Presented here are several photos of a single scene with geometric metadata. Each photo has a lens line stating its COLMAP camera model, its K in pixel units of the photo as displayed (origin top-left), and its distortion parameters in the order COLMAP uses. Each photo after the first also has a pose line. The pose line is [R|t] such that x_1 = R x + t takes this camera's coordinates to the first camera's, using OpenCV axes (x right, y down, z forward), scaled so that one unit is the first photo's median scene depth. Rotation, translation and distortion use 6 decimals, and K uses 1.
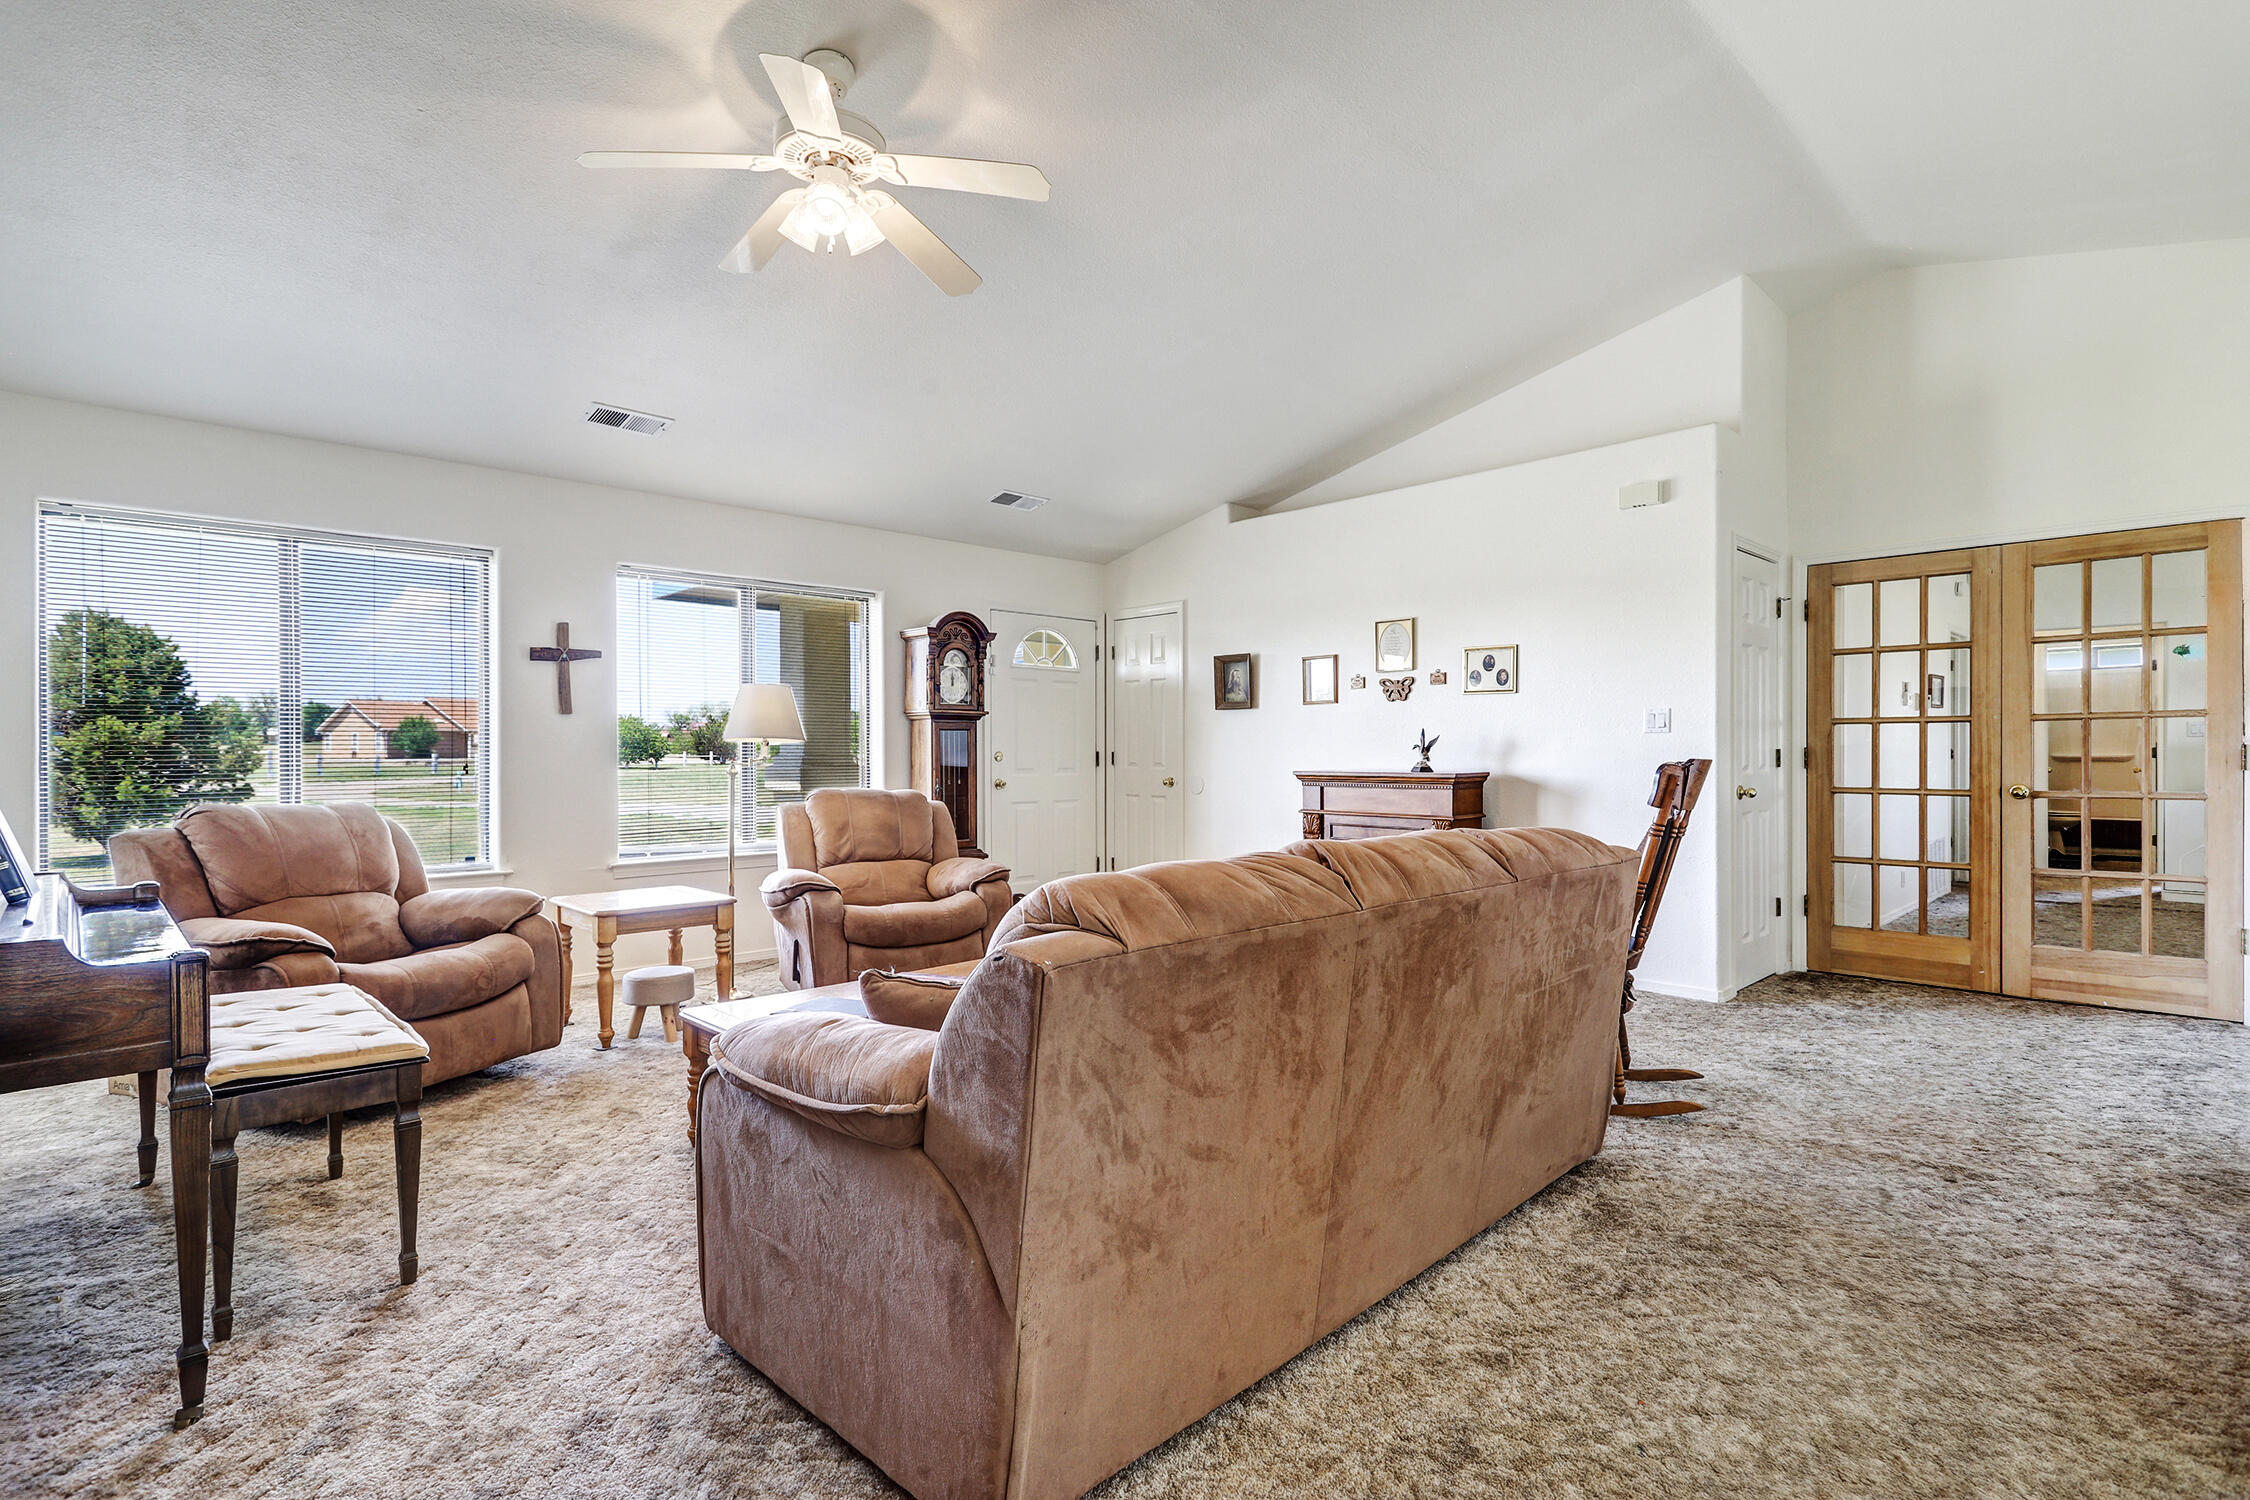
lens RADIAL K [[1084.3, 0, 1136.7], [0, 1084.3, 754.0], [0, 0, 1]] dist [-0.005574, -0.000487]
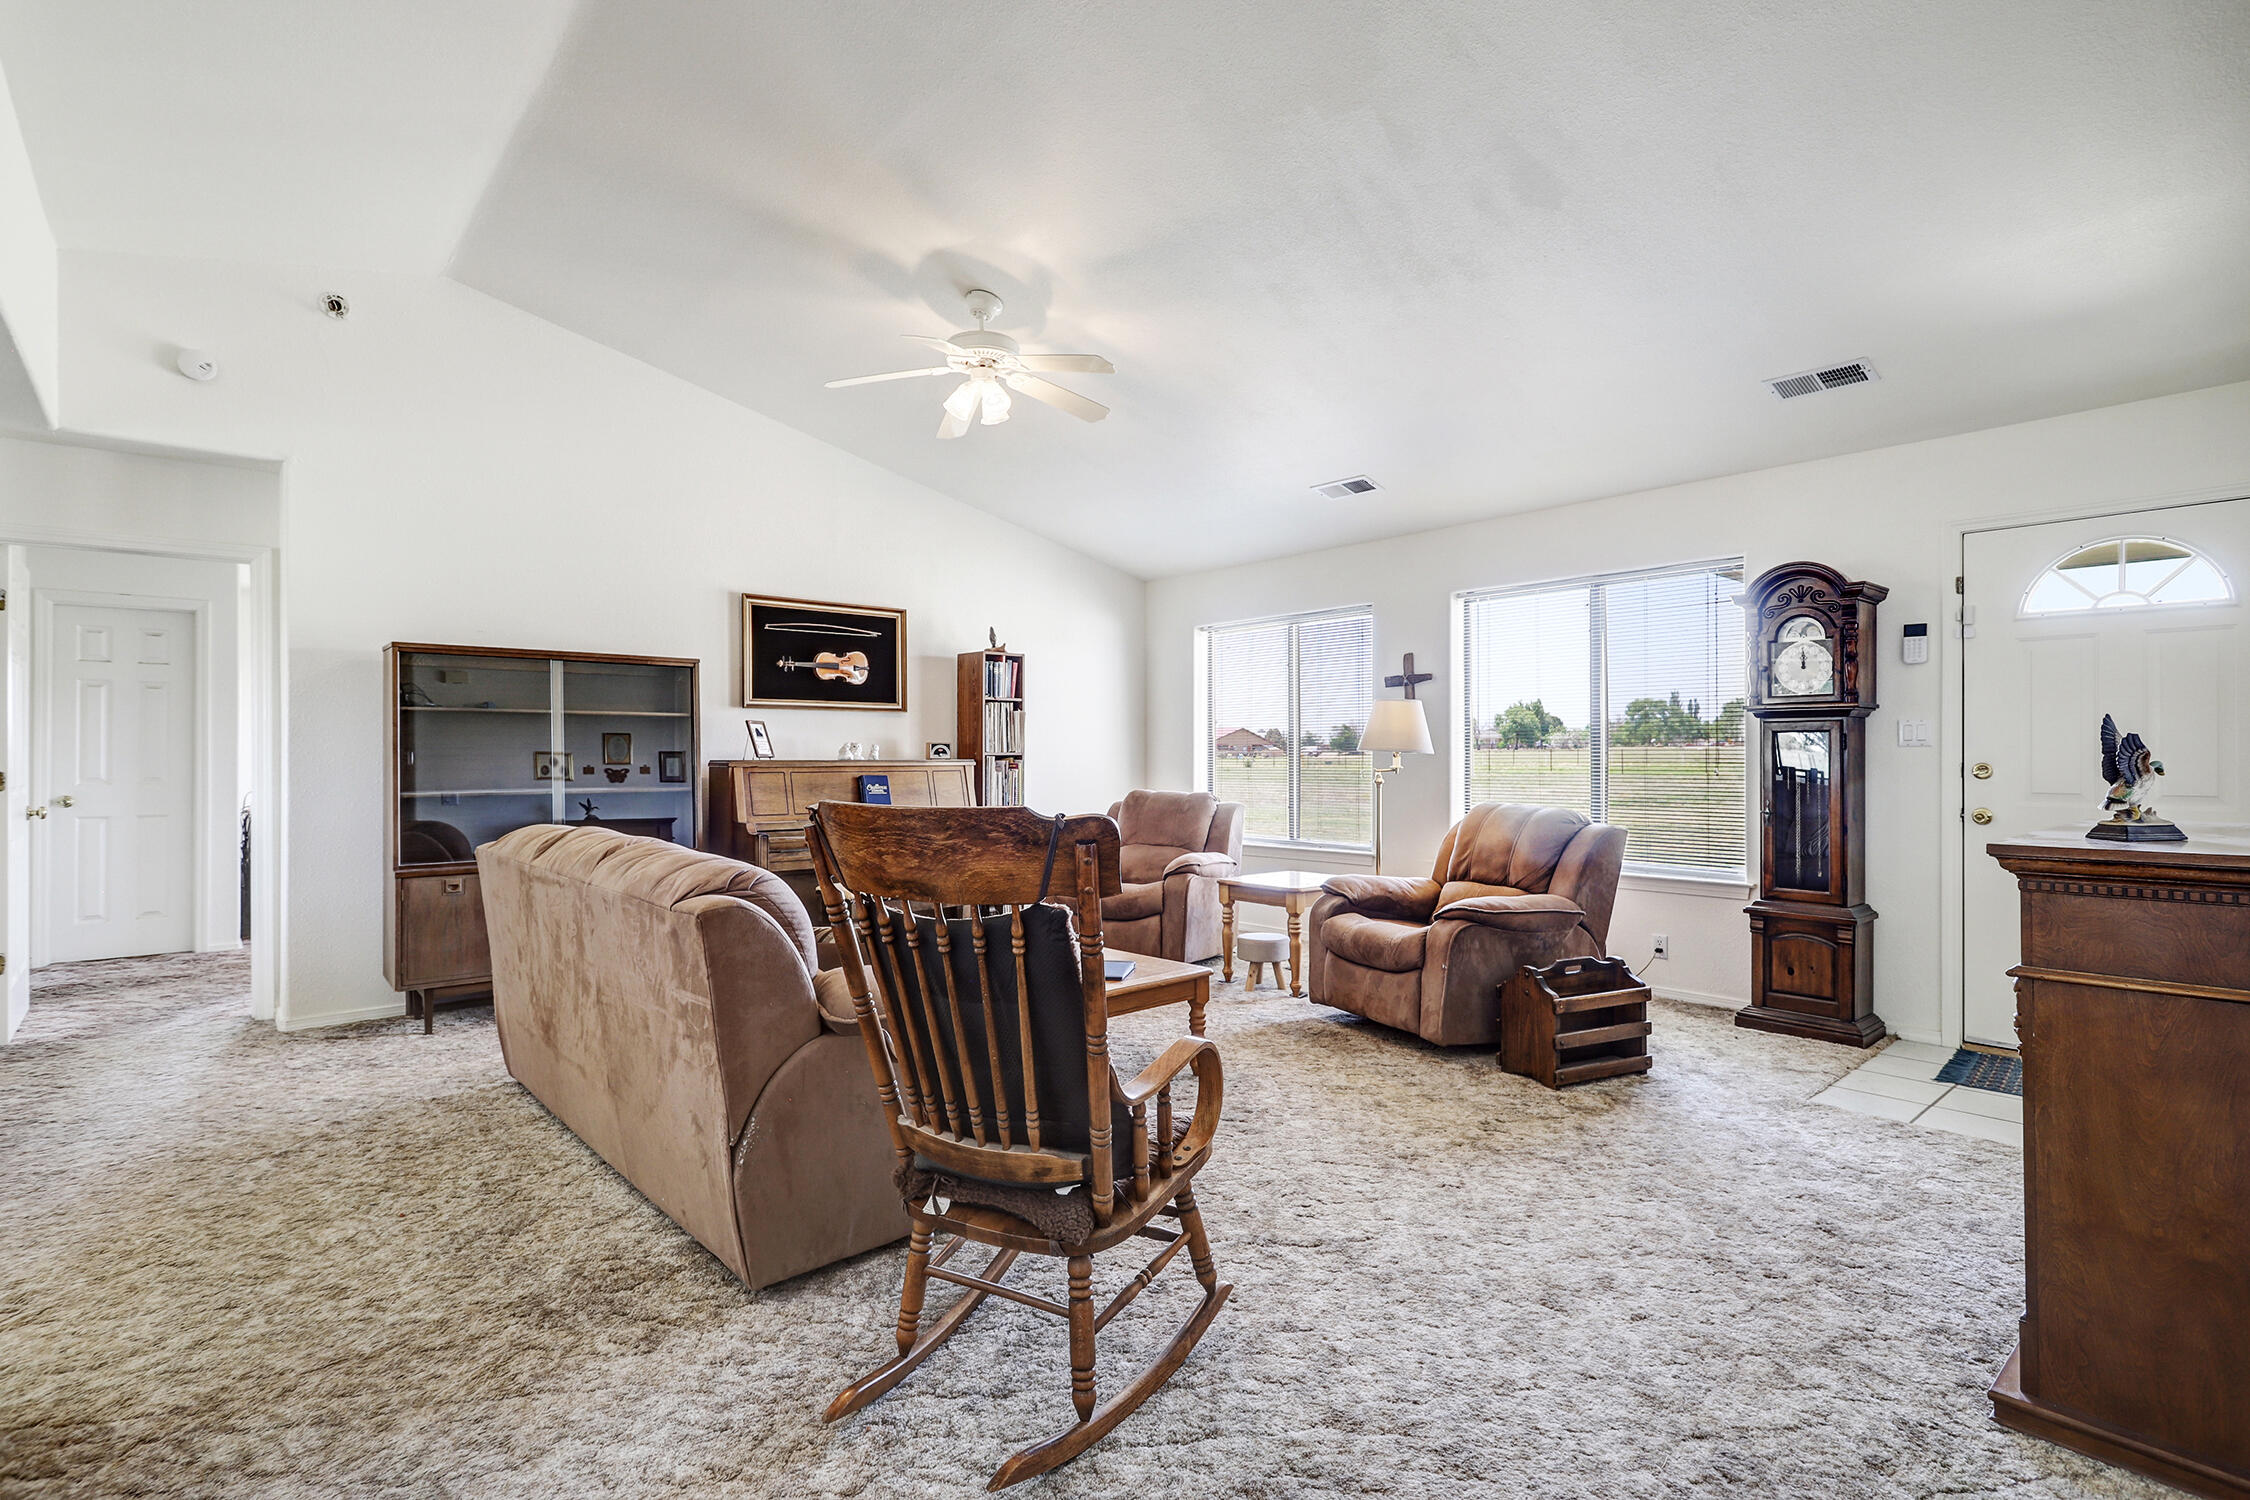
lens RADIAL K [[1084.3, 0, 1136.6], [0, 1084.3, 752.8], [0, 0, 1]] dist [-0.005574, -0.000487]
pose [[-0.055426, 0.002700, -0.998459, 0.689766], [0.002296, 0.999994, 0.002577, -0.014221], [0.998460, -0.002150, -0.055432, 0.763030]]
